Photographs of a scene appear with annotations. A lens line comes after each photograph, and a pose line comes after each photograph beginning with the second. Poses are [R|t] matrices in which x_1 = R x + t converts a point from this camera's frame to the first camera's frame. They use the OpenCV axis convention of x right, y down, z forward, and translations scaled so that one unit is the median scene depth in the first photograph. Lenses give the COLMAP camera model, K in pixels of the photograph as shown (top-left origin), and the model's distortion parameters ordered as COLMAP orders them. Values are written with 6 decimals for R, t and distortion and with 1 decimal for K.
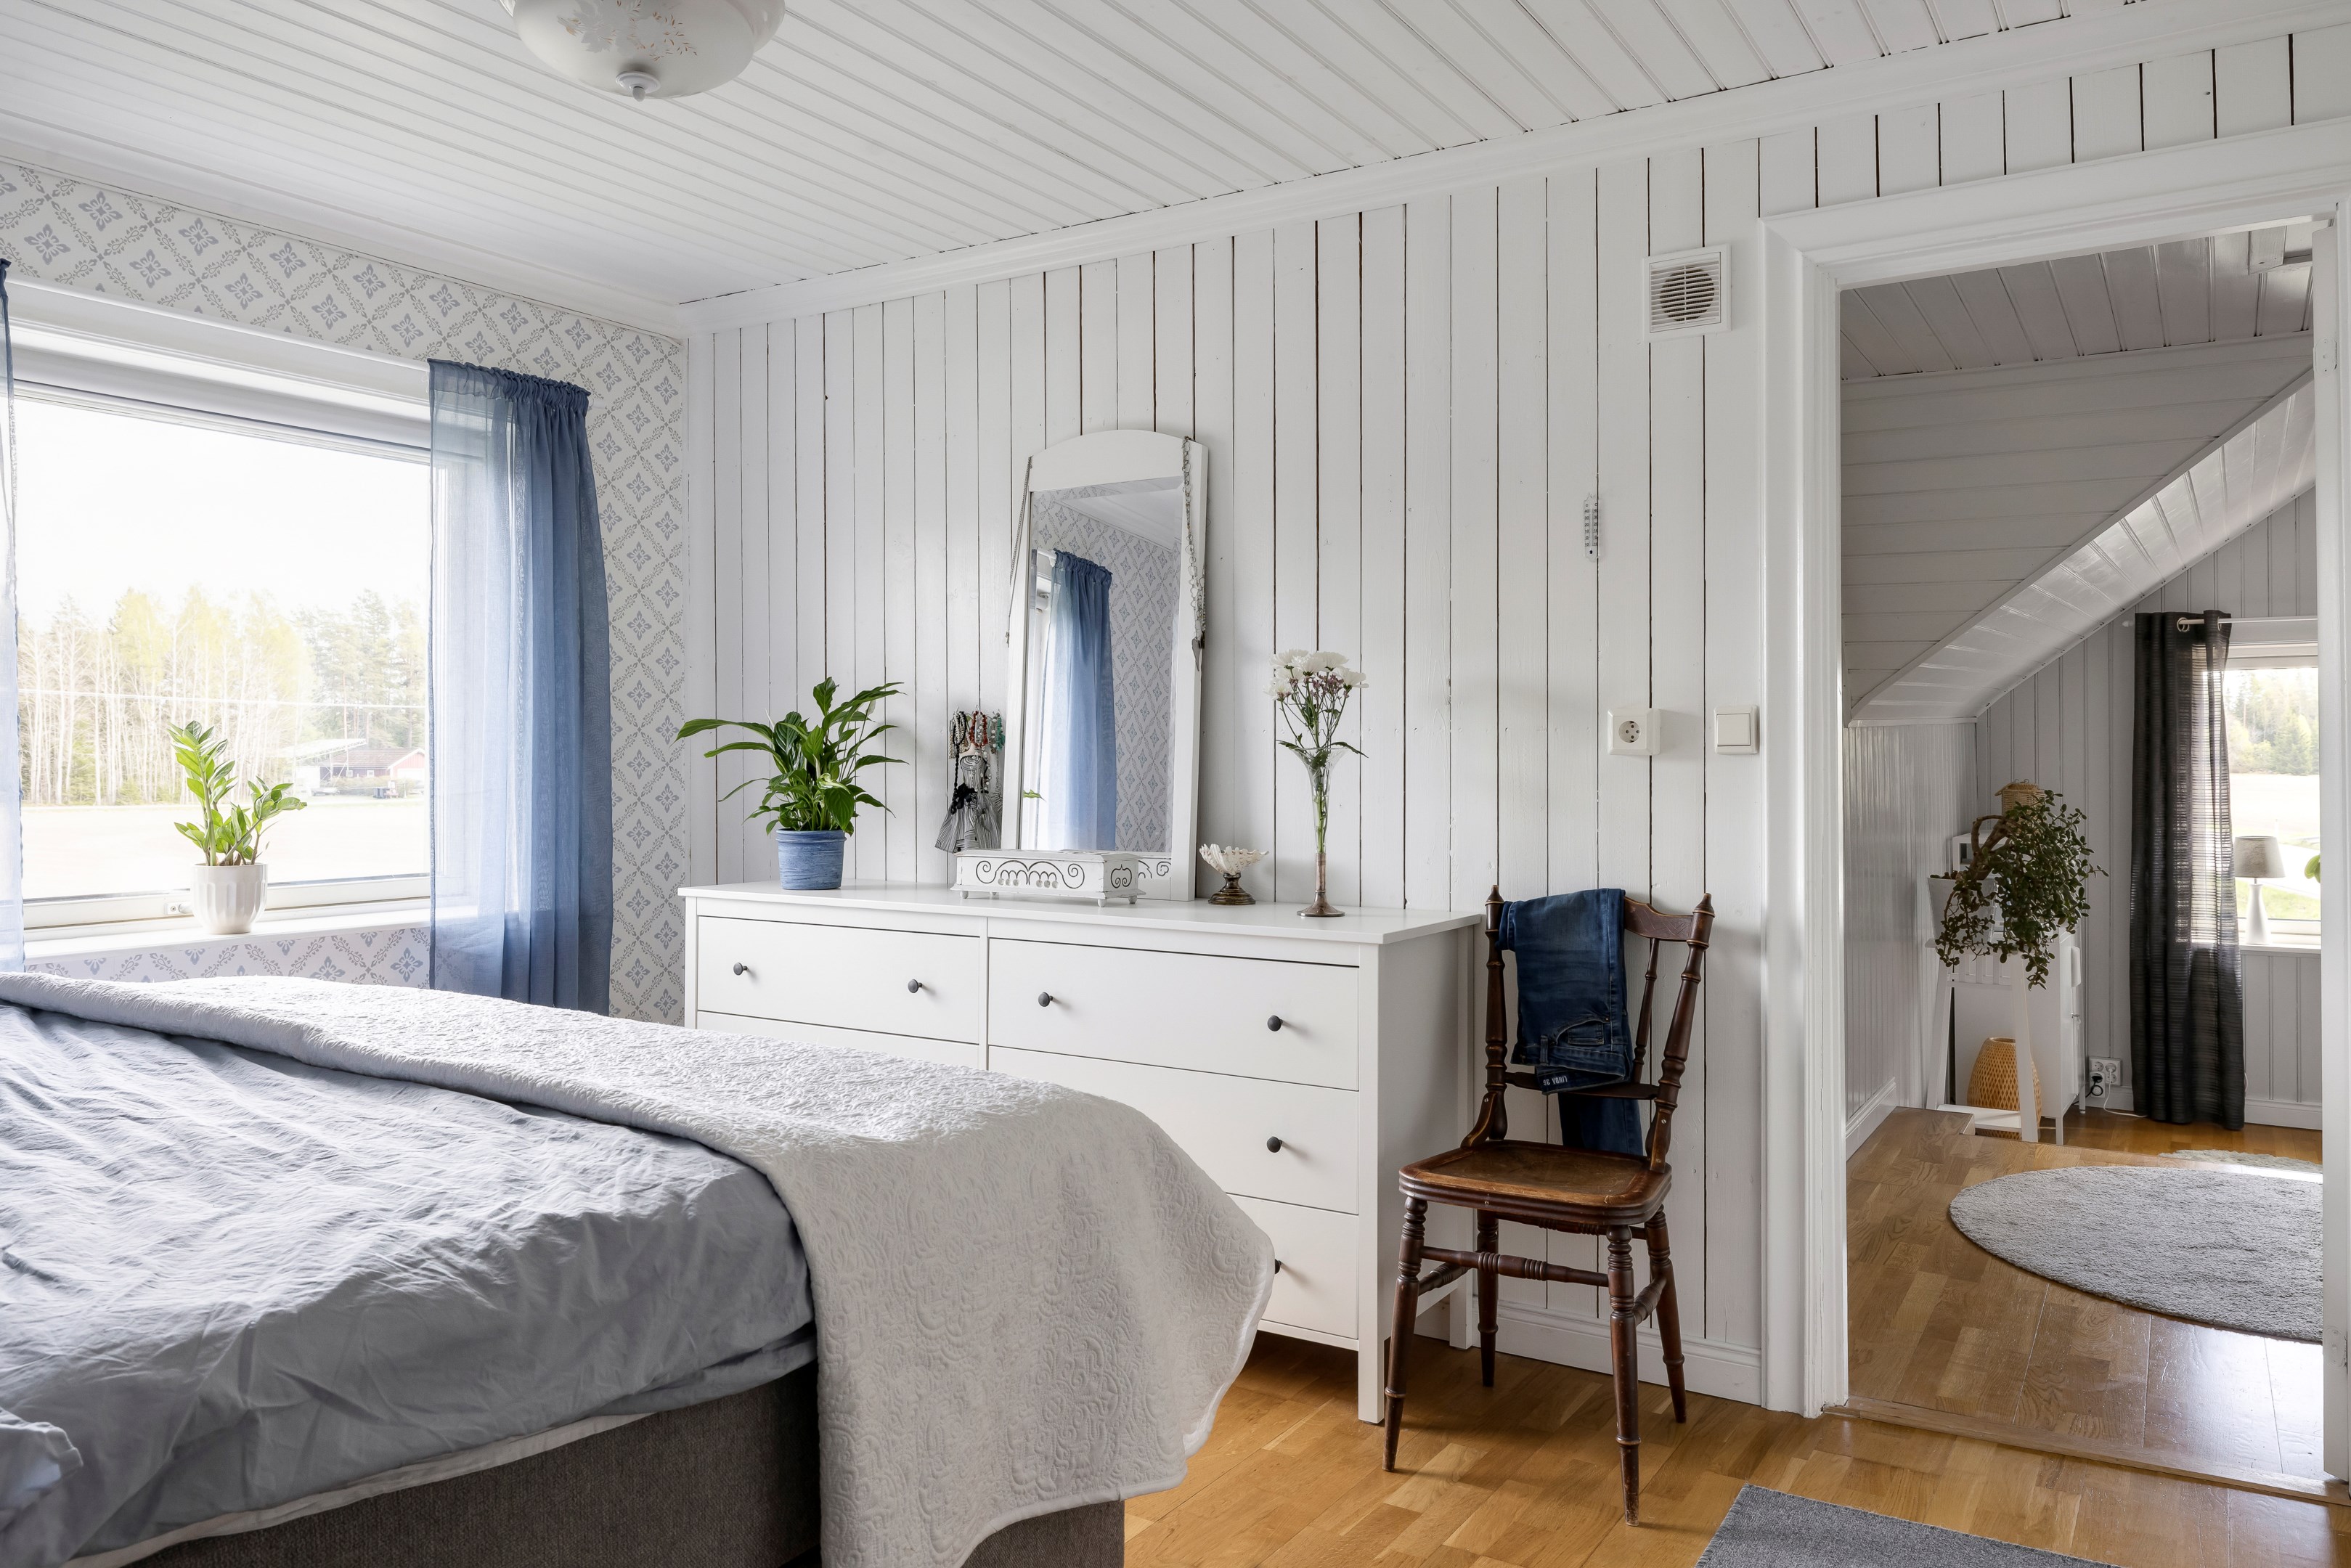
lens RADIAL K [[1641.1, 0, 1163.6], [0, 1641.1, 724.3], [0, 0, 1]] dist [0.010749, -0.000359]
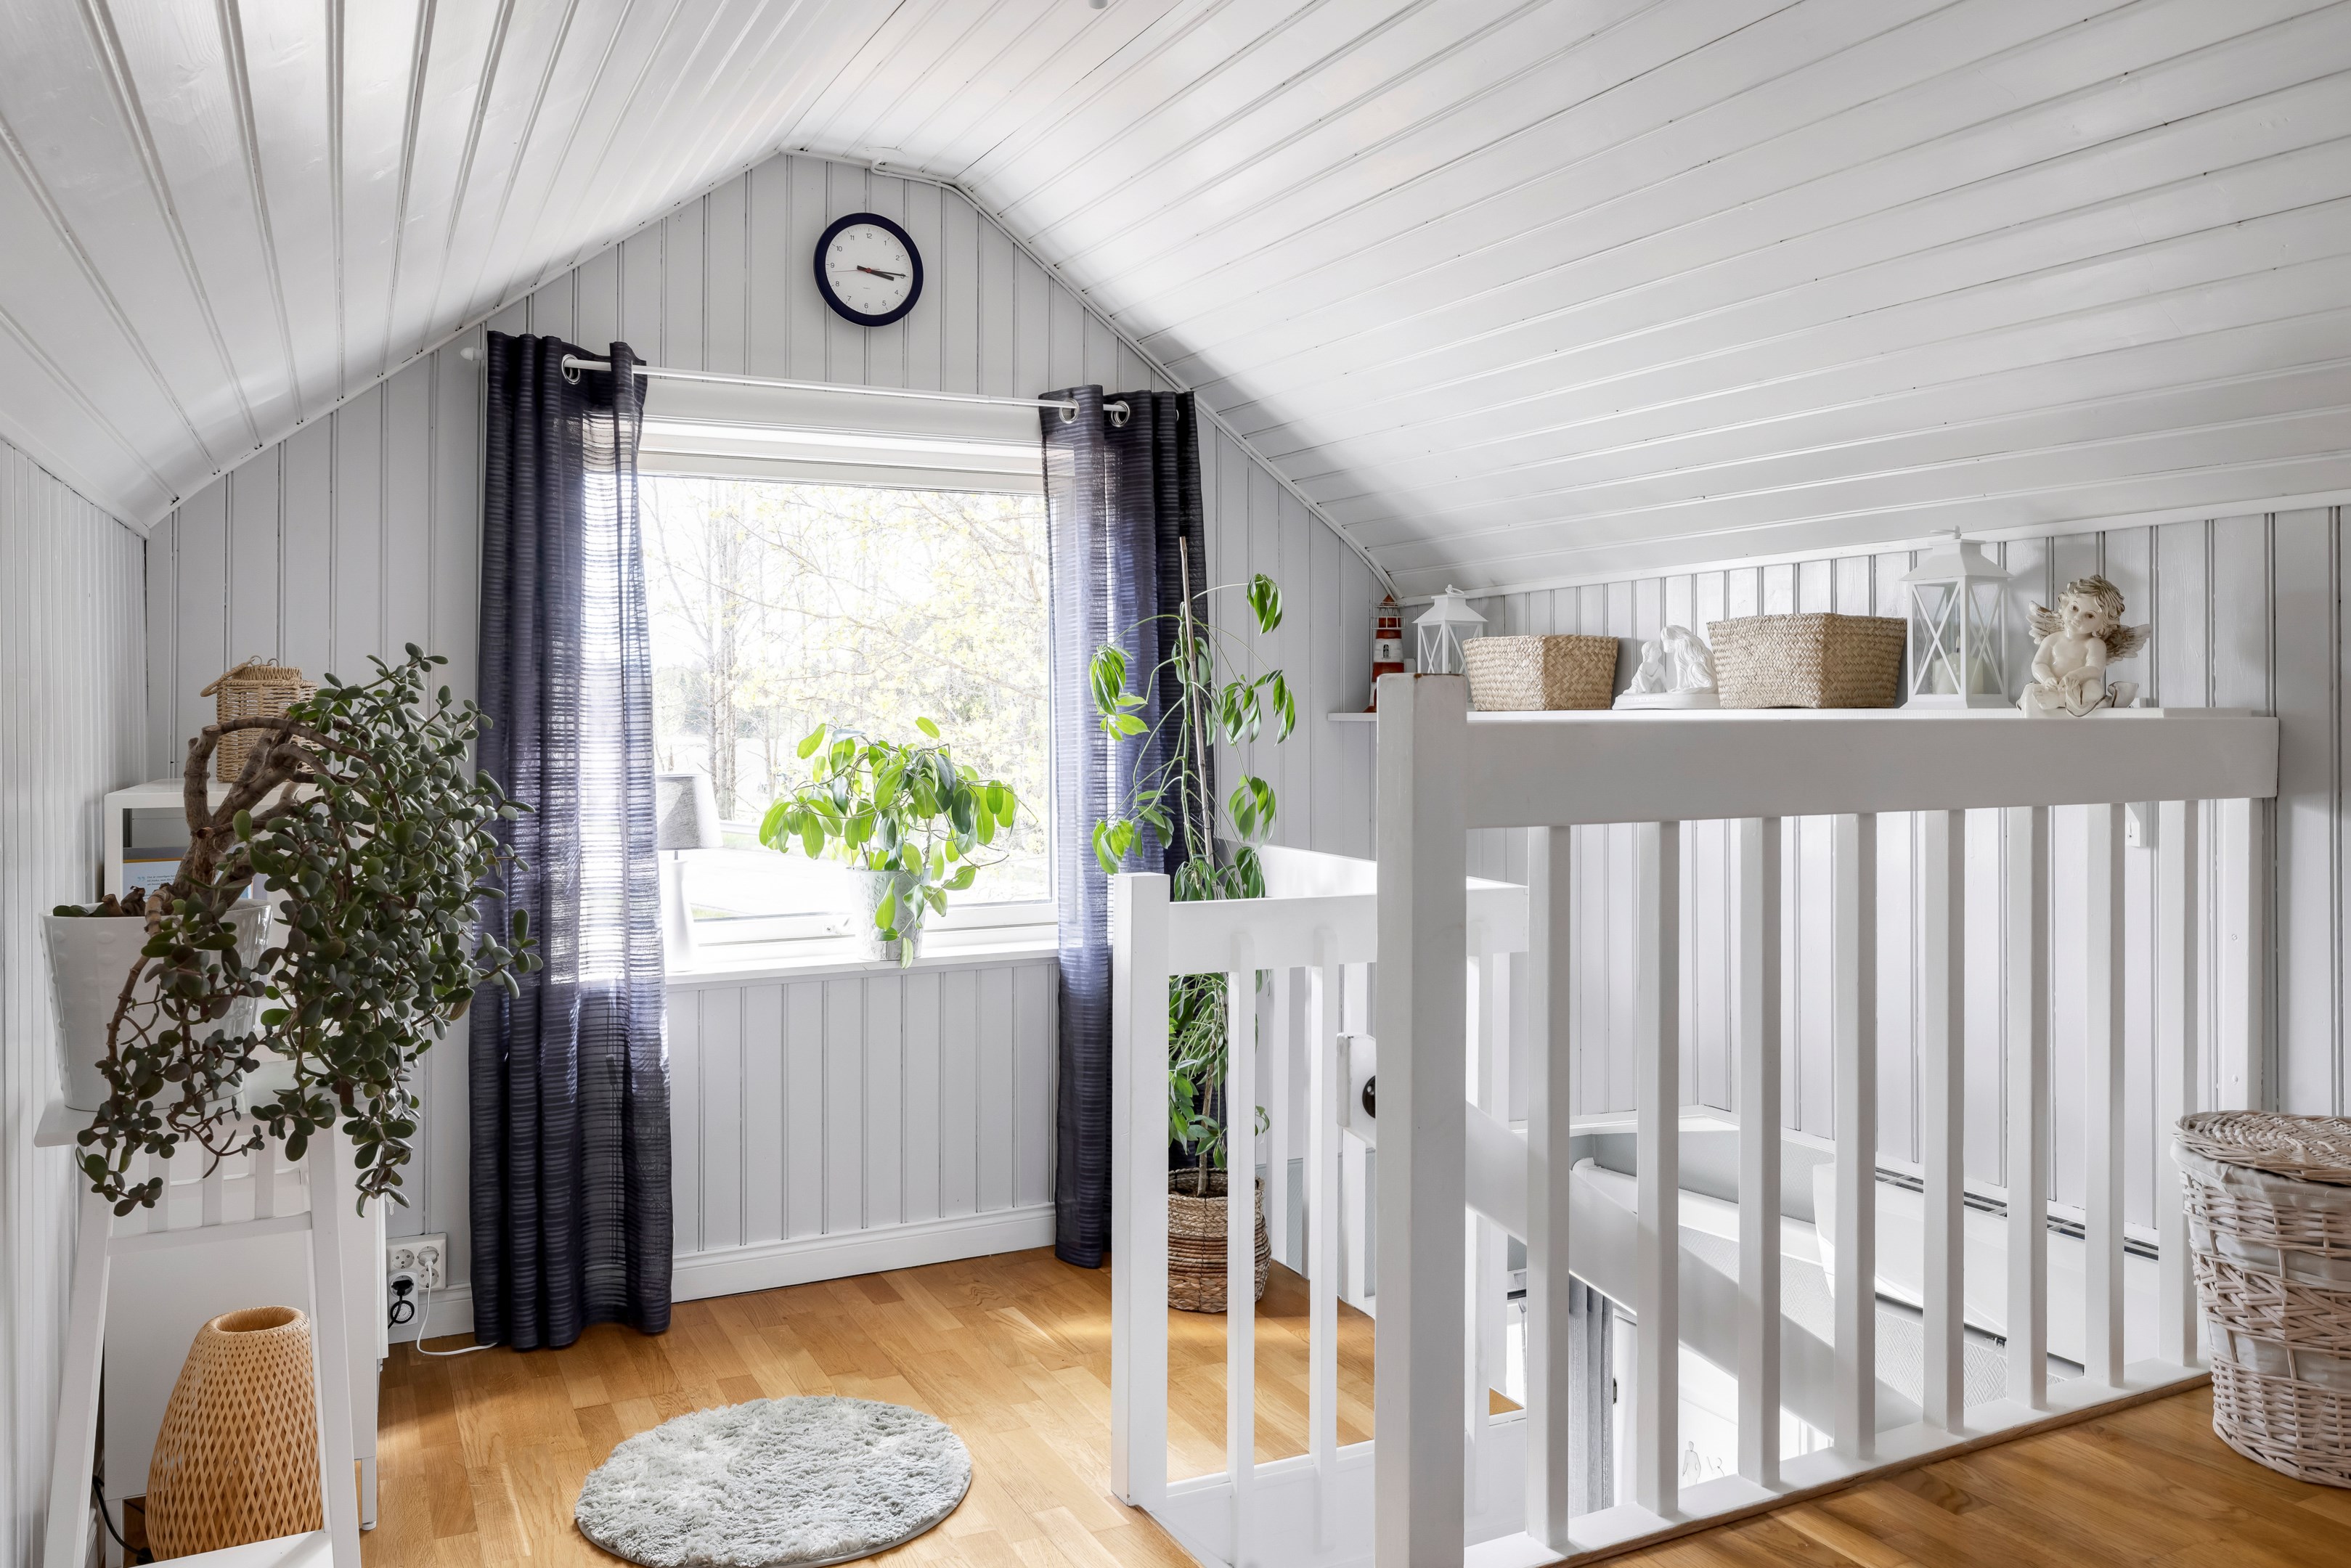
lens RADIAL K [[1641.1, 0, 1163.6], [0, 1641.1, 724.3], [0, 0, 1]] dist [0.010749, -0.000359]
pose [[0.489509, 0.001660, 0.871996, 0.264568], [-0.011876, 0.999918, 0.004763, 0.046738], [-0.871917, -0.012688, 0.489489, 0.592296]]
